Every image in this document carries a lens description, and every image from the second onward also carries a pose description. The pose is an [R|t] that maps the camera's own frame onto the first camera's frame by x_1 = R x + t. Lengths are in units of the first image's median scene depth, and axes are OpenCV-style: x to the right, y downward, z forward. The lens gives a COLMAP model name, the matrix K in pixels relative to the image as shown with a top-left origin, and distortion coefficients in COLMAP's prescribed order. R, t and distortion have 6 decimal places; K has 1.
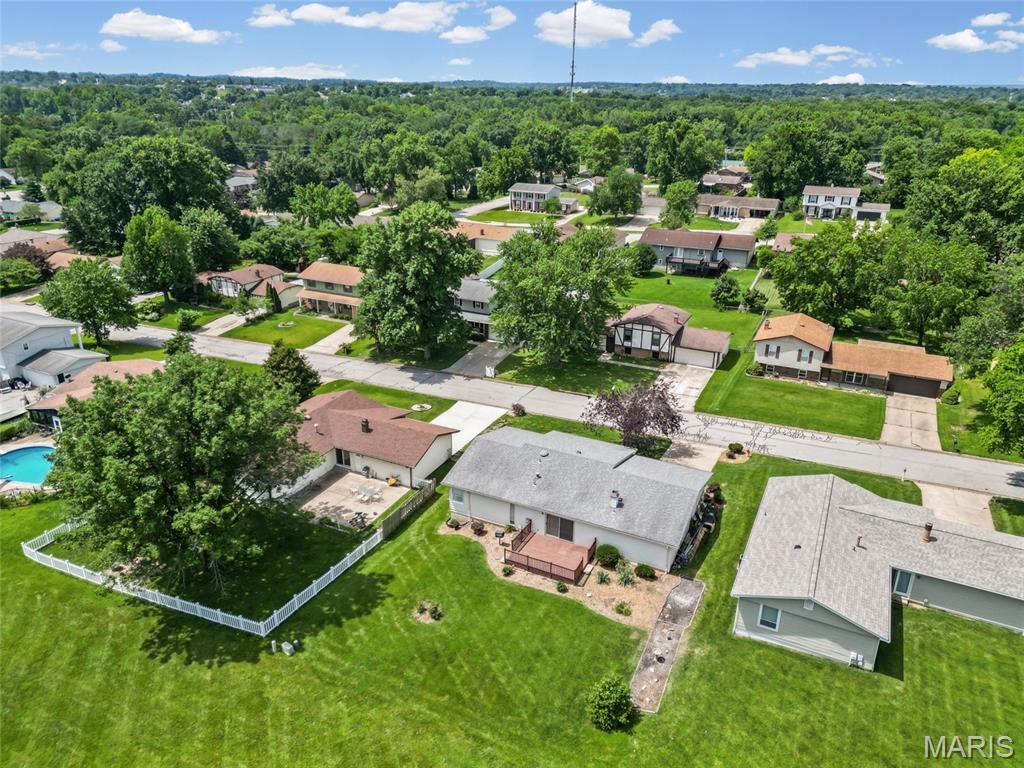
lens RADIAL K [[713.7, 0, 513.5], [0, 713.7, 381.6], [0, 0, 1]] dist [0.079648, -0.087368]
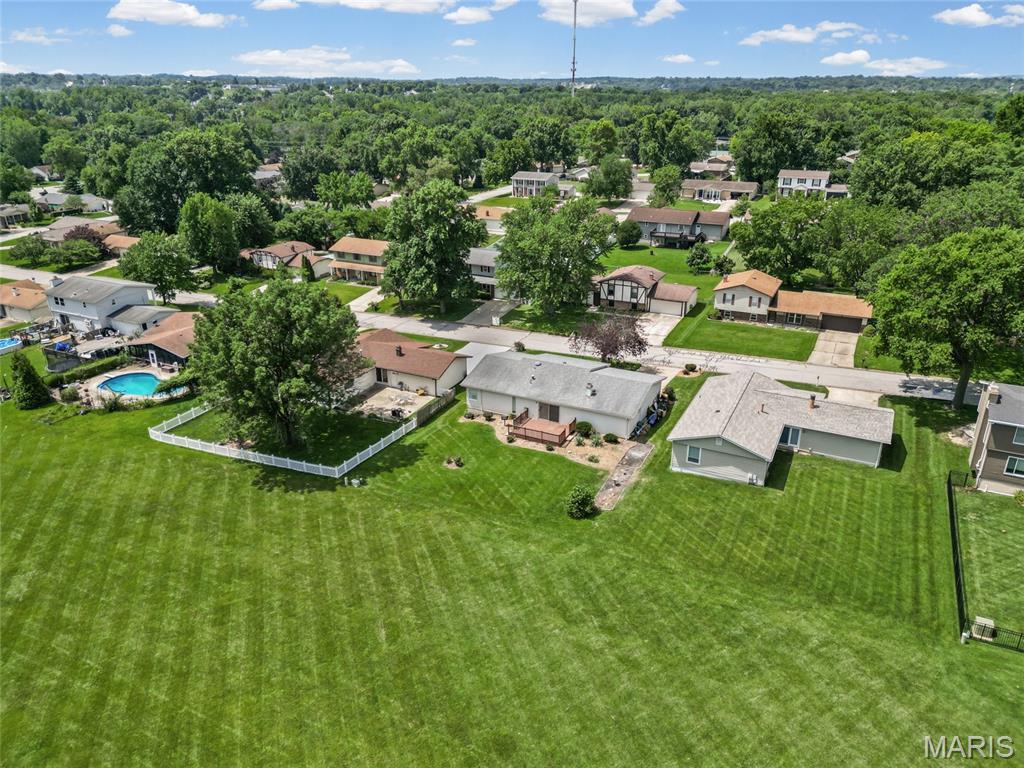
lens RADIAL K [[719.5, 0, 512.0], [0, 719.5, 384.0], [0, 0, 1]] dist [0.077736, -0.089400]
pose [[0.999920, -0.008241, -0.009557, 0.005114], [0.008282, 0.999957, 0.004271, 0.091888], [0.009521, -0.004350, 0.999945, -0.222193]]
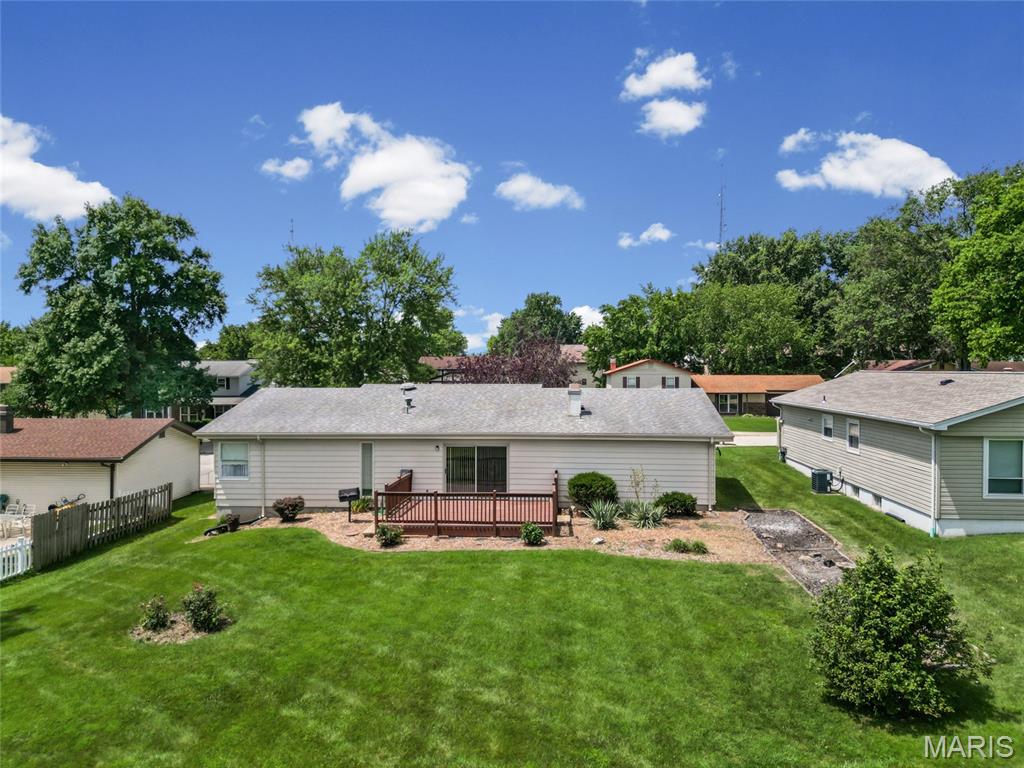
lens RADIAL K [[713.7, 0, 513.5], [0, 713.7, 381.6], [0, 0, 1]] dist [0.079648, -0.087368]
pose [[0.927350, -0.012499, 0.373986, -0.057142], [0.147770, 0.930443, -0.335321, 0.198571], [-0.343781, 0.366224, 0.864693, 0.355016]]
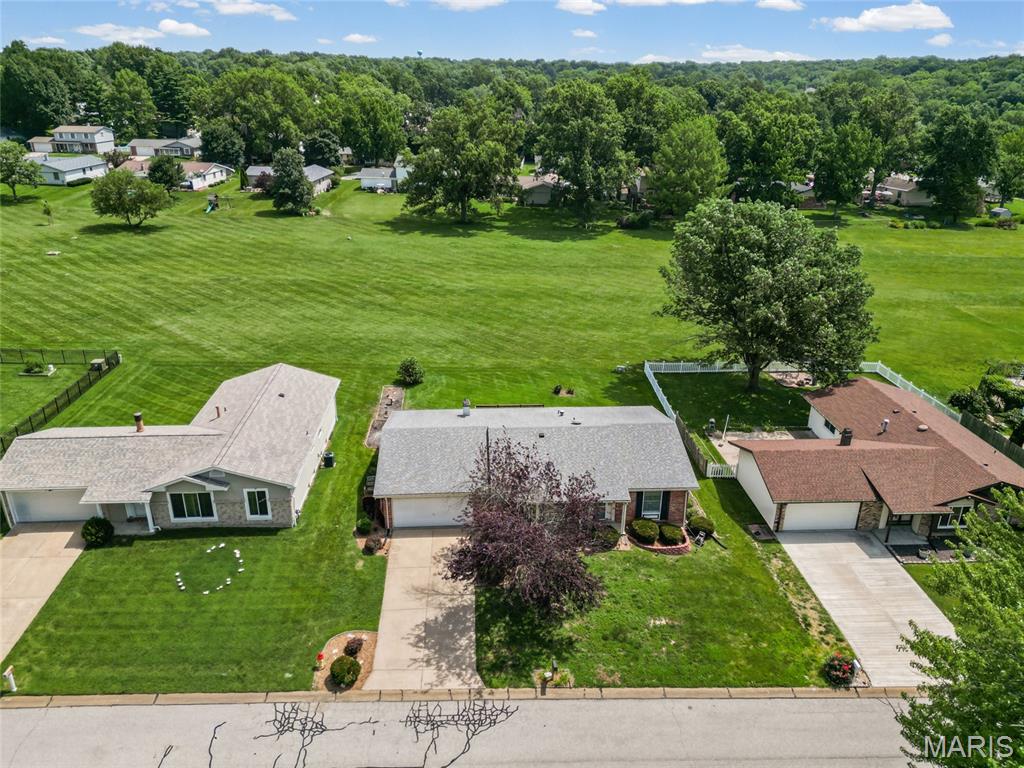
lens RADIAL K [[732.2, 0, 514.7], [0, 732.2, 379.4], [0, 0, 1]] dist [0.084618, -0.087388]
pose [[-0.867863, 0.173785, -0.465417, 0.328702], [-0.203851, 0.729757, 0.652610, -0.313645], [0.453055, 0.661252, -0.597902, 0.985694]]
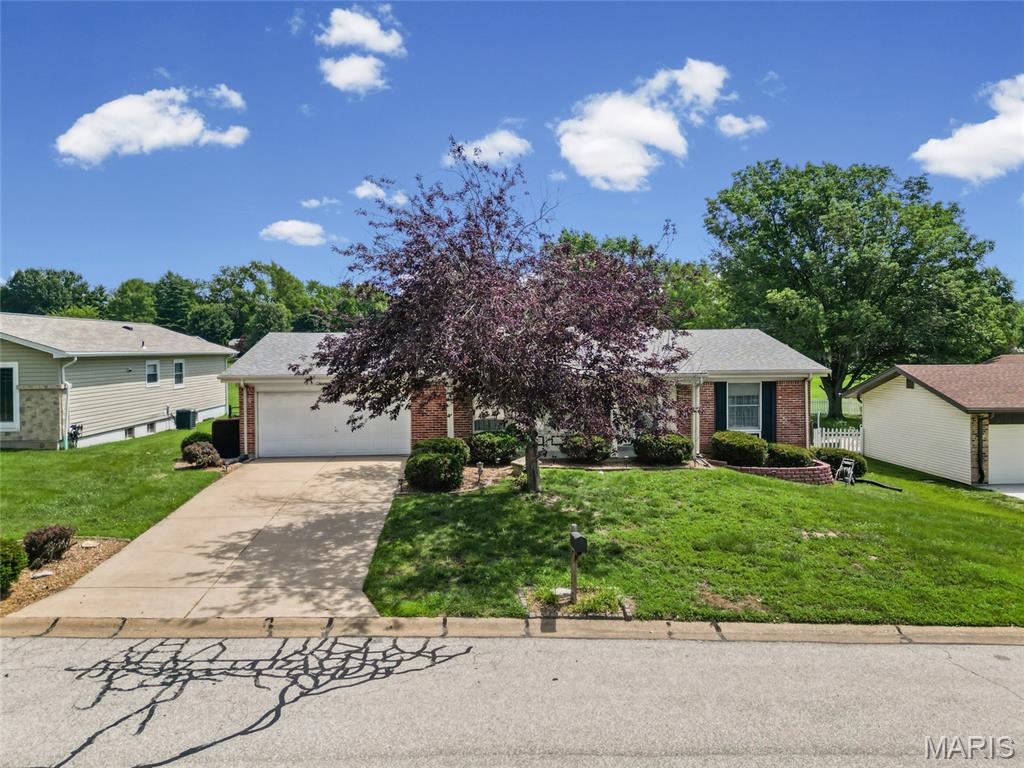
lens RADIAL K [[719.5, 0, 512.0], [0, 719.5, 384.0], [0, 0, 1]] dist [0.077736, -0.089400]
pose [[-0.868626, 0.025933, -0.494789, 0.230042], [-0.185978, 0.908544, 0.374113, -0.024530], [0.459239, 0.416984, -0.784362, 0.948367]]
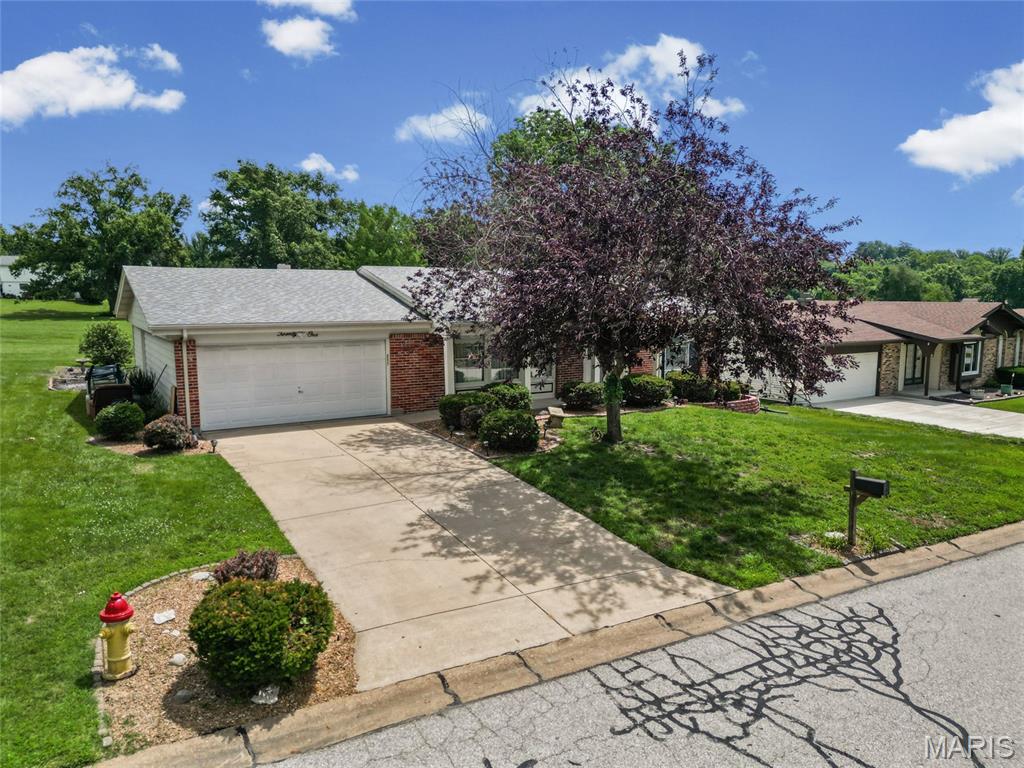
lens RADIAL K [[710.0, 0, 509.3], [0, 710.0, 373.9], [0, 0, 1]] dist [0.154205, -0.168720]
pose [[-0.530694, 0.092786, -0.842469, 0.304266], [-0.326469, 0.894914, 0.304214, 0.012092], [0.782165, 0.436485, -0.444634, 0.859088]]
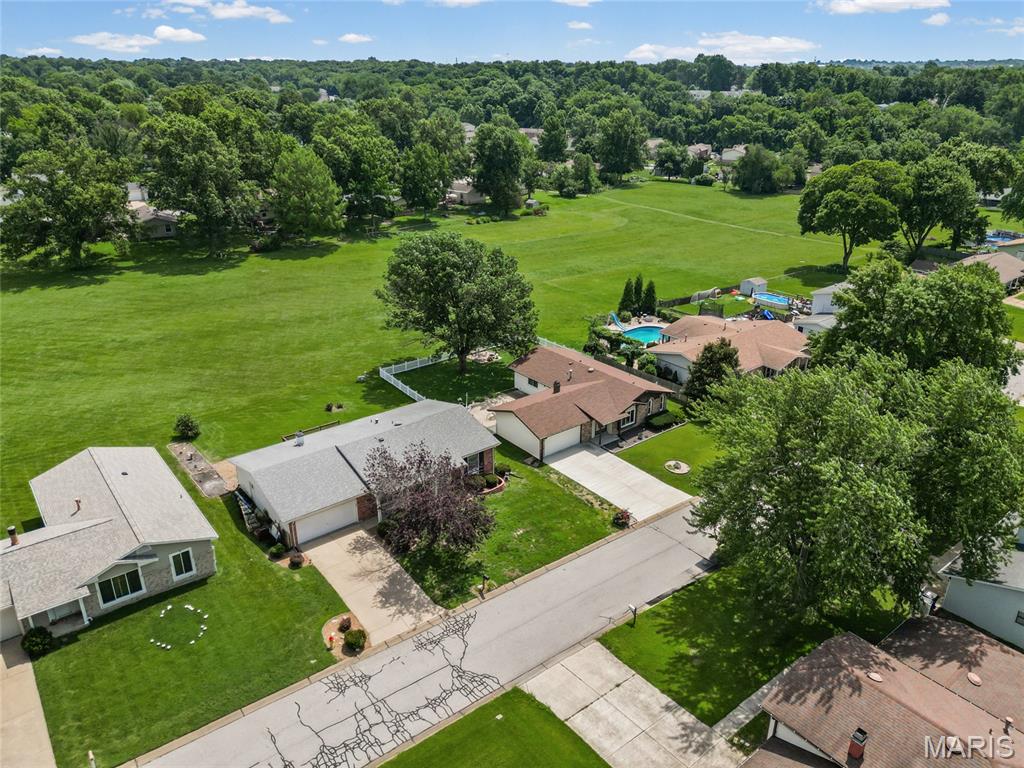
lens RADIAL K [[719.5, 0, 512.0], [0, 719.5, 384.0], [0, 0, 1]] dist [0.077736, -0.089400]
pose [[-0.430689, 0.346495, -0.833336, 0.569259], [-0.346393, 0.789178, 0.507159, -0.368261], [0.833378, 0.507090, -0.219867, 0.925827]]
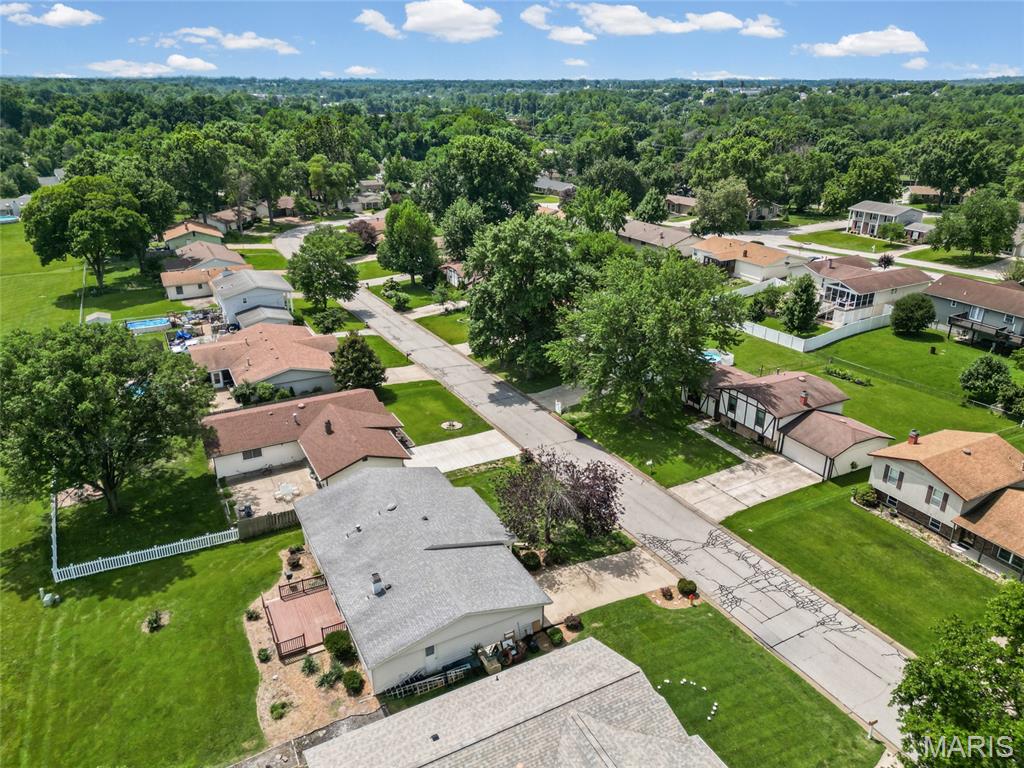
lens RADIAL K [[713.7, 0, 513.5], [0, 713.7, 381.6], [0, 0, 1]] dist [0.079648, -0.087368]
pose [[0.806666, 0.215627, -0.550268, 0.421808], [-0.217476, 0.974038, 0.062875, -0.092784], [0.549540, 0.068951, 0.832617, 0.238758]]
